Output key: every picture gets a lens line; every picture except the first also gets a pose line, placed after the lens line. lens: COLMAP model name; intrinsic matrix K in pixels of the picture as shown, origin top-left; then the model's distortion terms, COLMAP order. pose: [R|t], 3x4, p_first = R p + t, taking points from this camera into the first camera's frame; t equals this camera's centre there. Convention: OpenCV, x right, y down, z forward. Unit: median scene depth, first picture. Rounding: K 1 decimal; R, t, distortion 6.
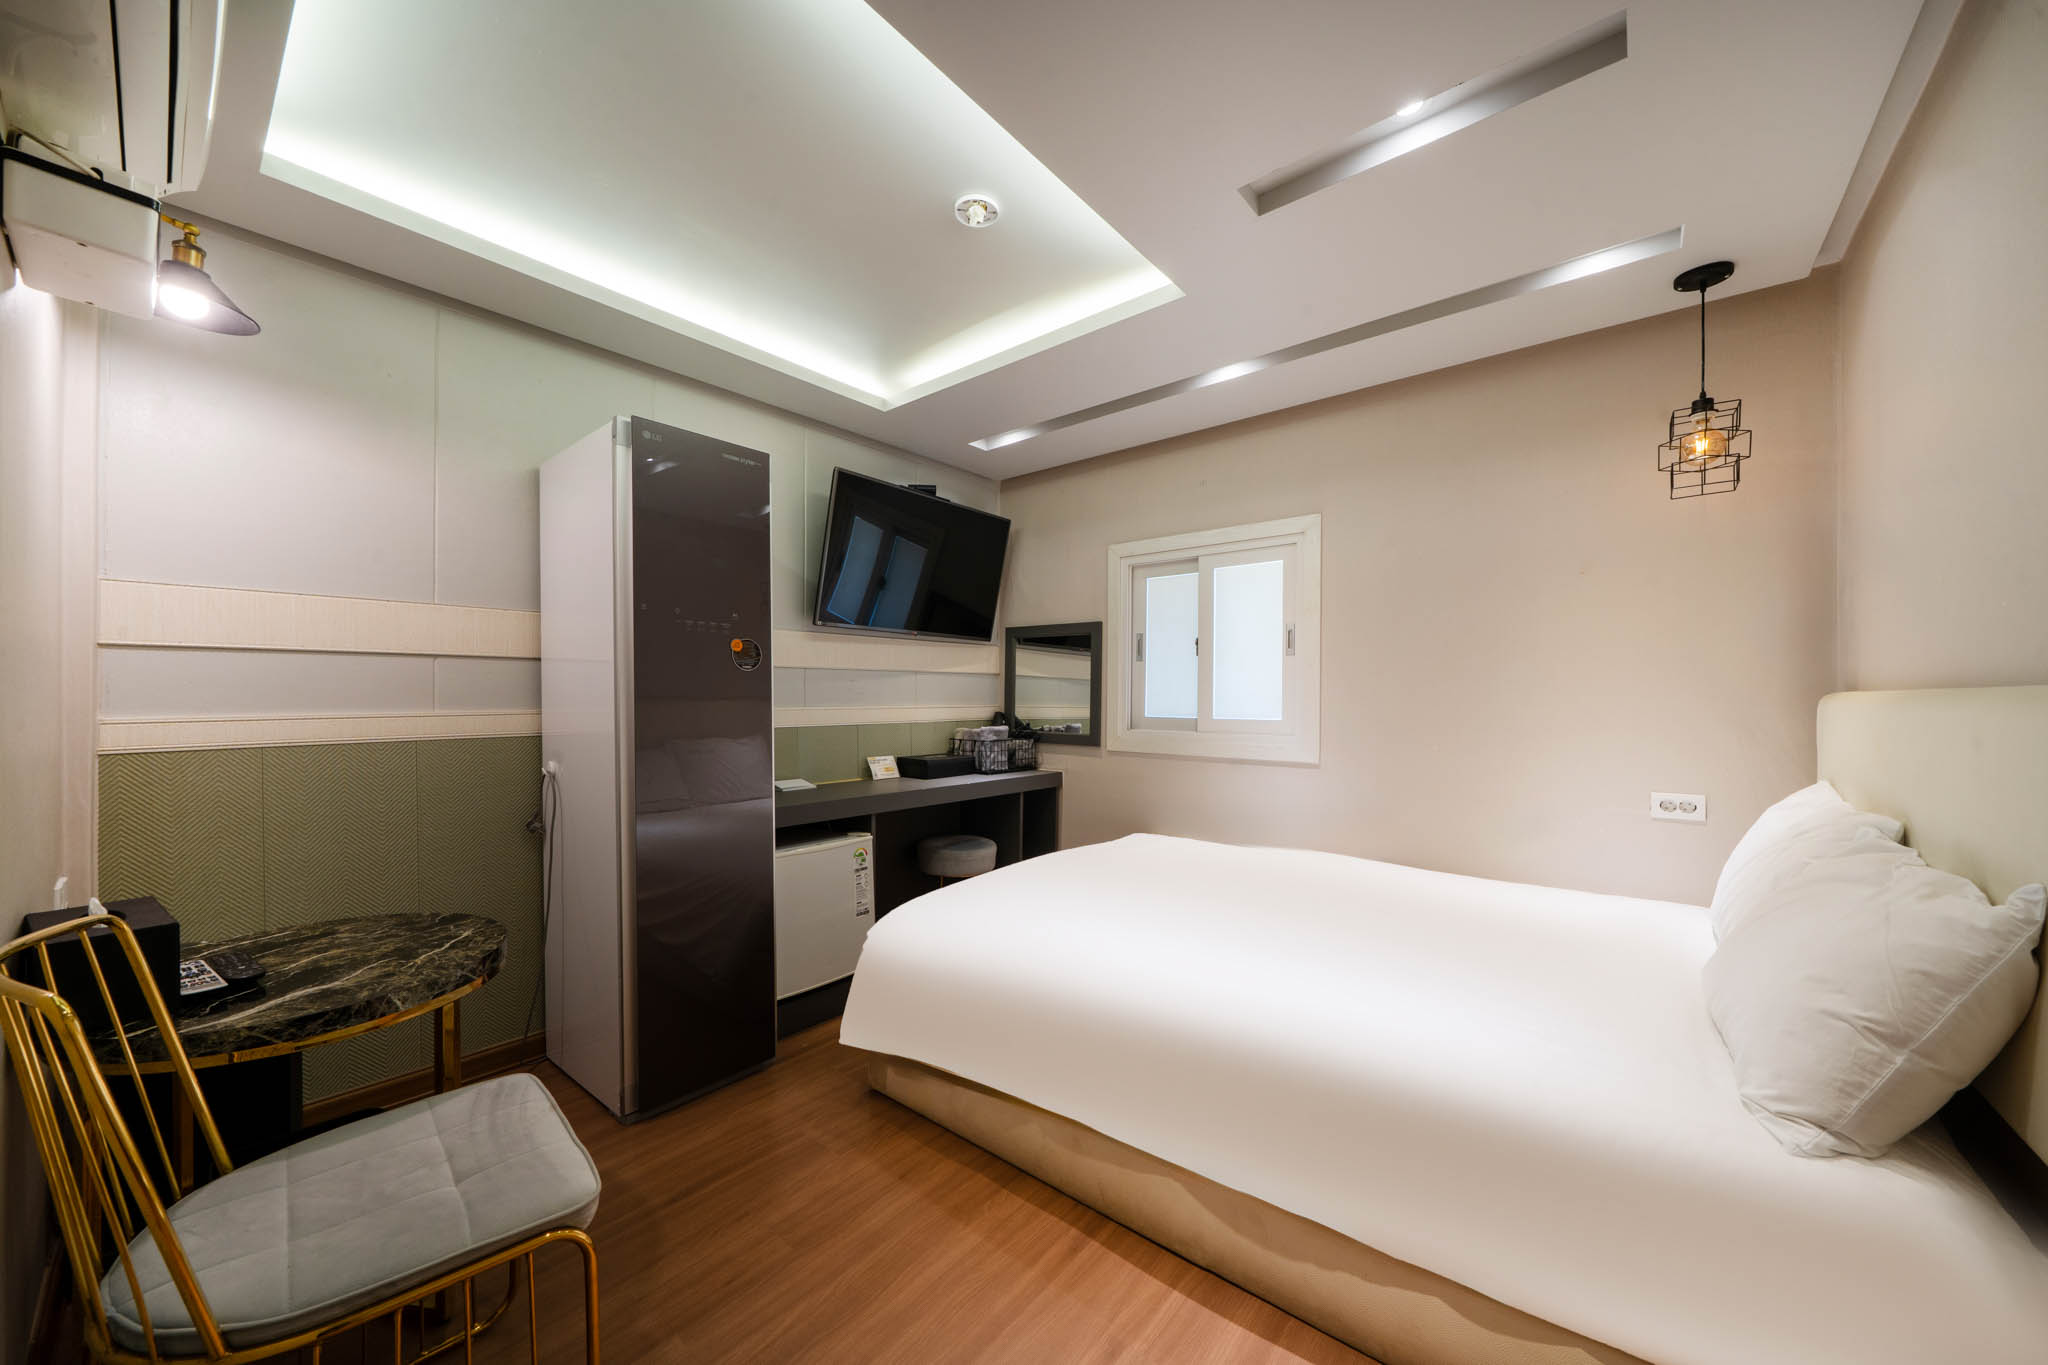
lens RADIAL K [[724.6, 0, 1024.0], [0, 724.6, 682.5], [0, 0, 1]] dist [-0.000307, -0.000052]
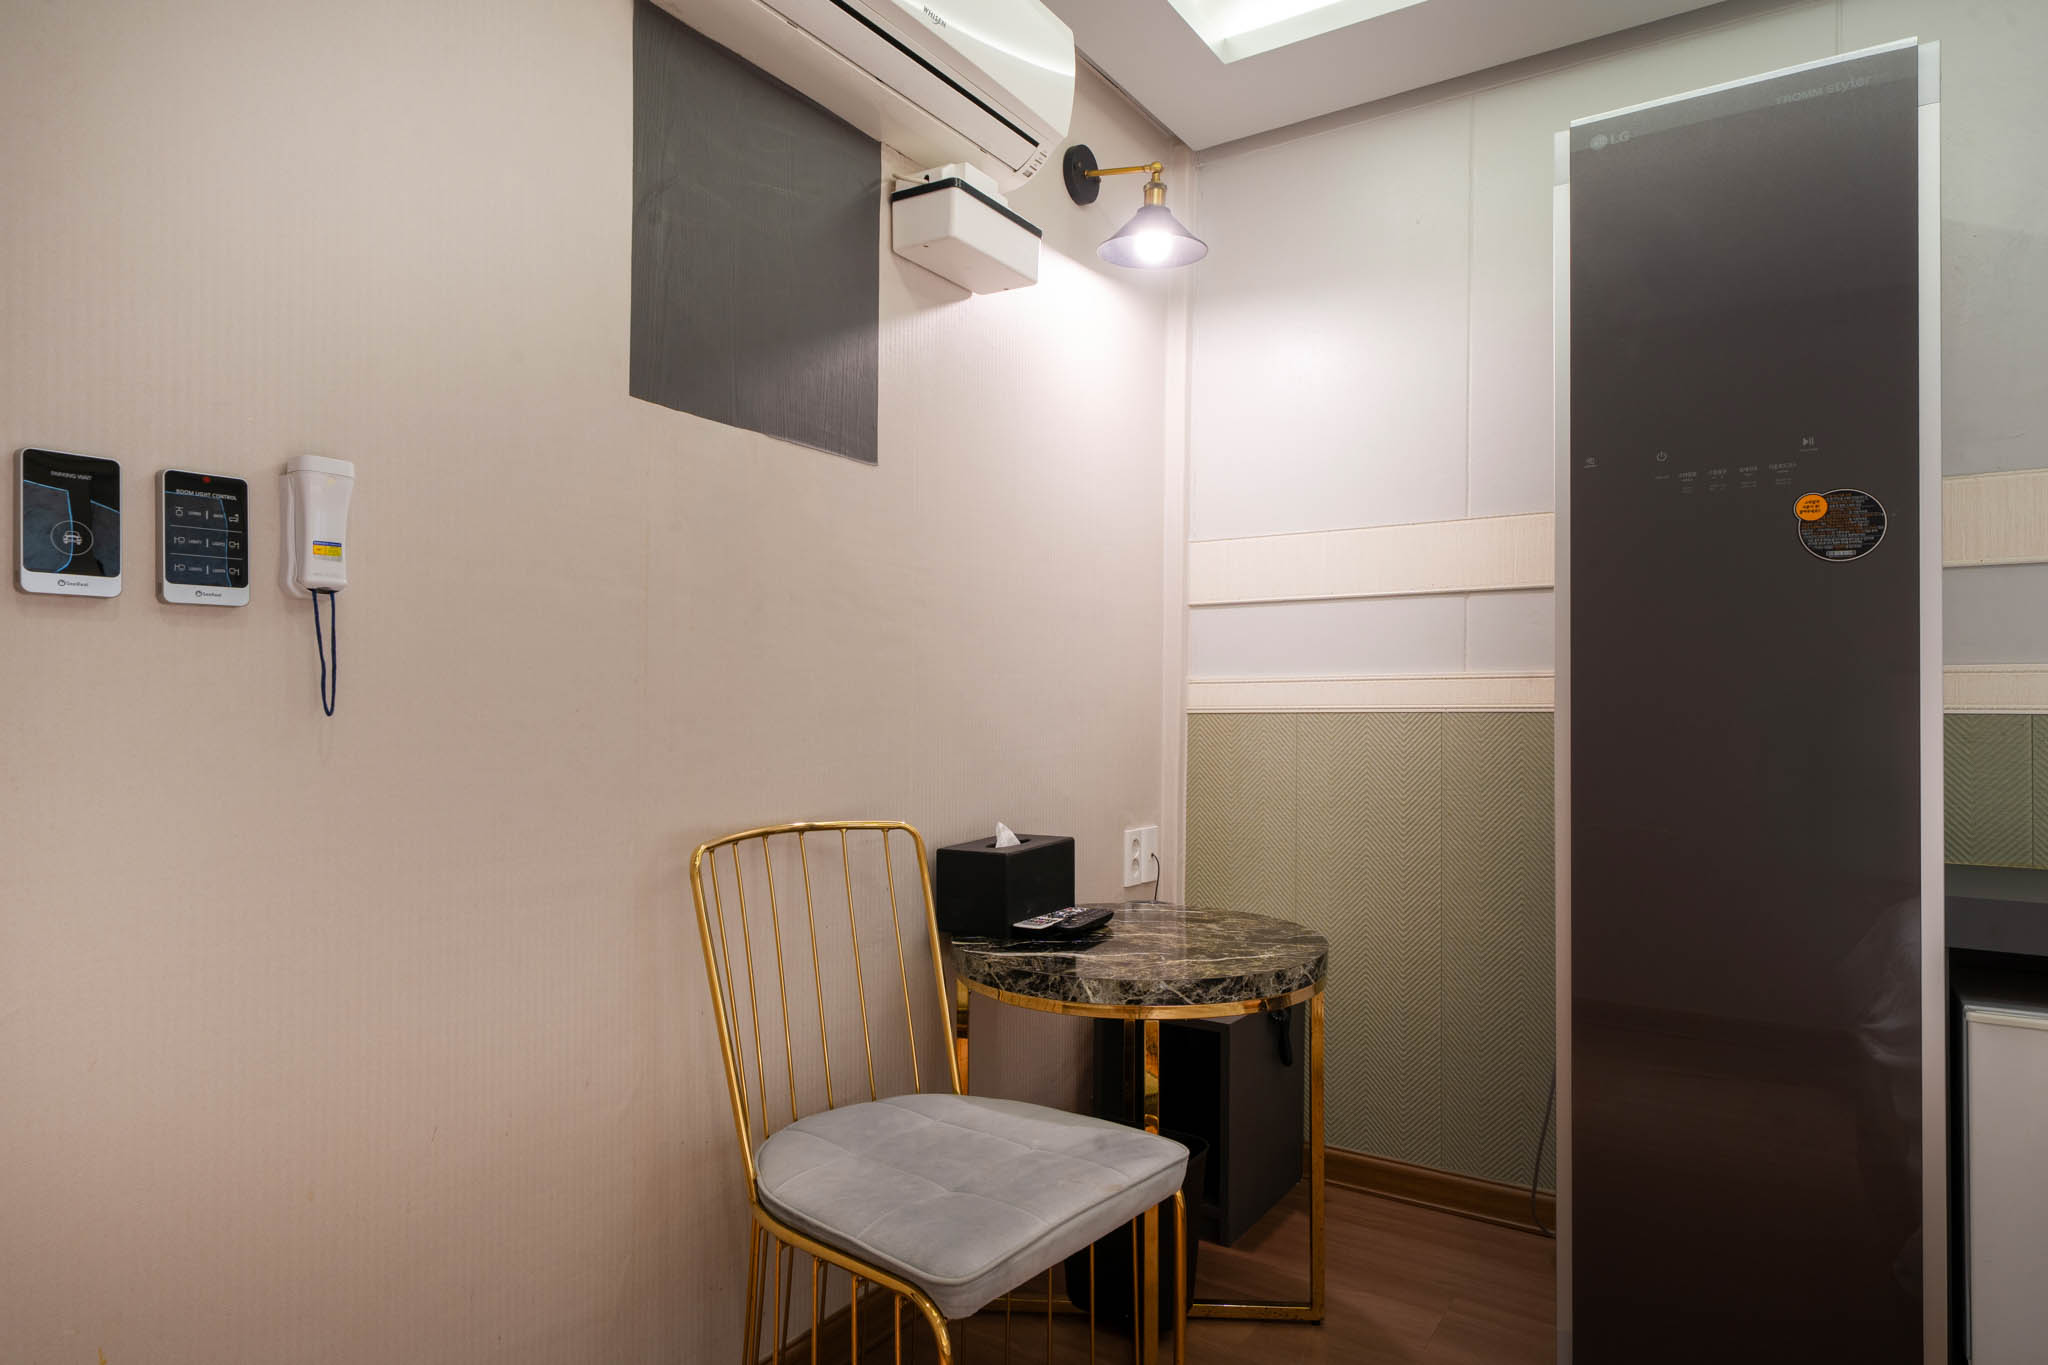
lens RADIAL K [[1196.1, 0, 1024.0], [0, 1196.1, 682.5], [0, 0, 1]] dist [0.004261, 0.000683]
pose [[0.099546, -0.018761, -0.994856, 0.379799], [0.017071, 0.999707, -0.017144, 0.080488], [0.994886, -0.015276, 0.099837, 0.592137]]
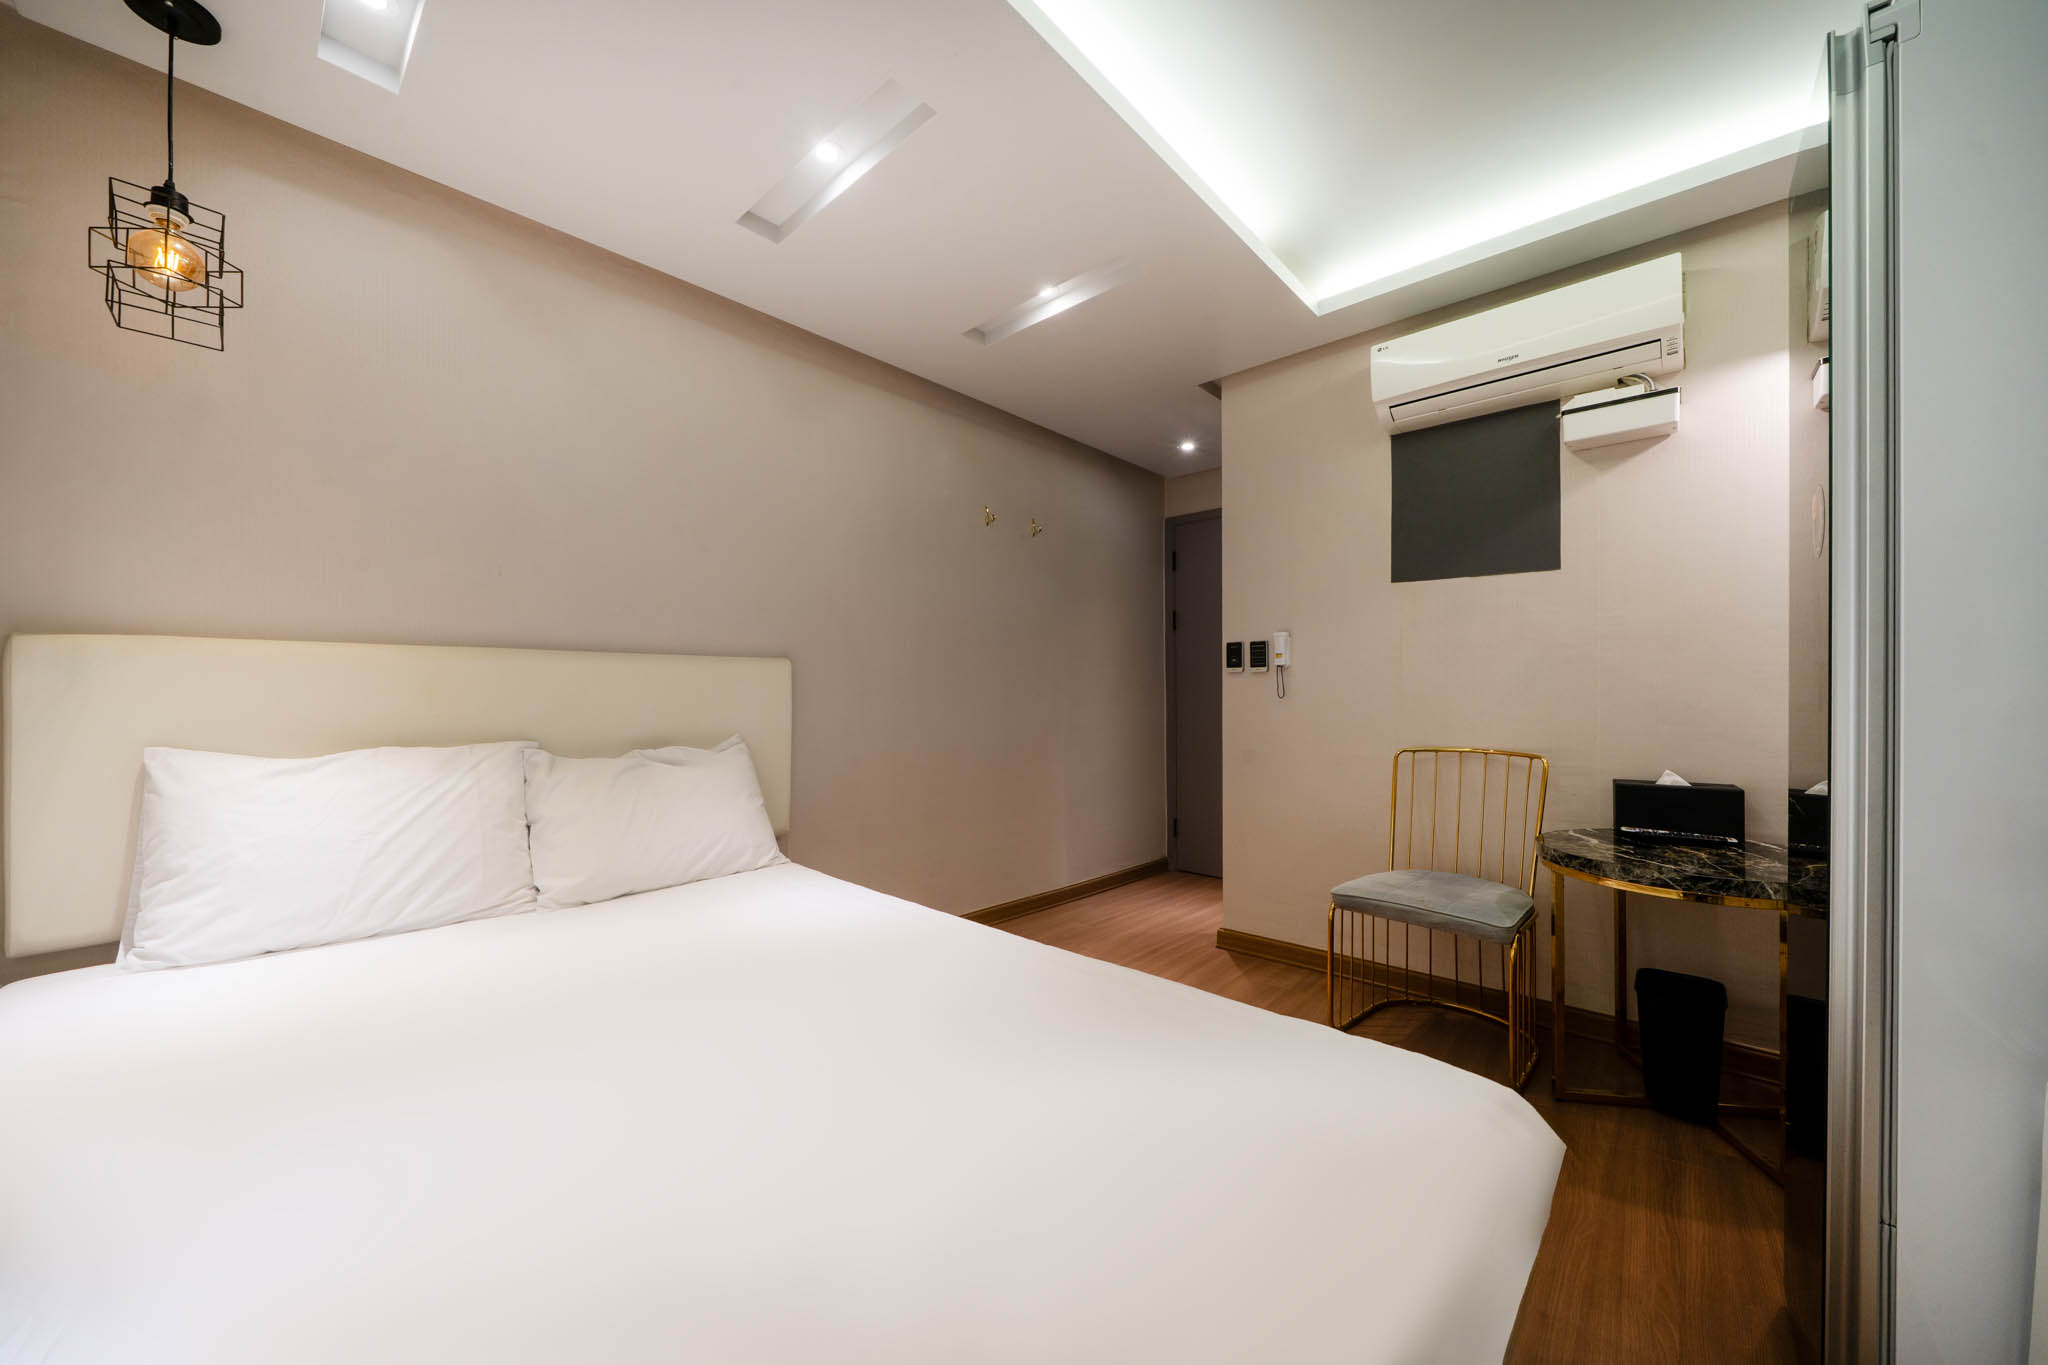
lens RADIAL K [[705.8, 0, 1019.2], [0, 705.8, 700.2], [0, 0, 1]] dist [-0.011537, 0.000001]
pose [[-0.998931, -0.003785, 0.046080, 0.178895], [-0.004355, 0.999915, -0.012275, 0.105304], [-0.046030, -0.012463, -0.998862, 1.790786]]
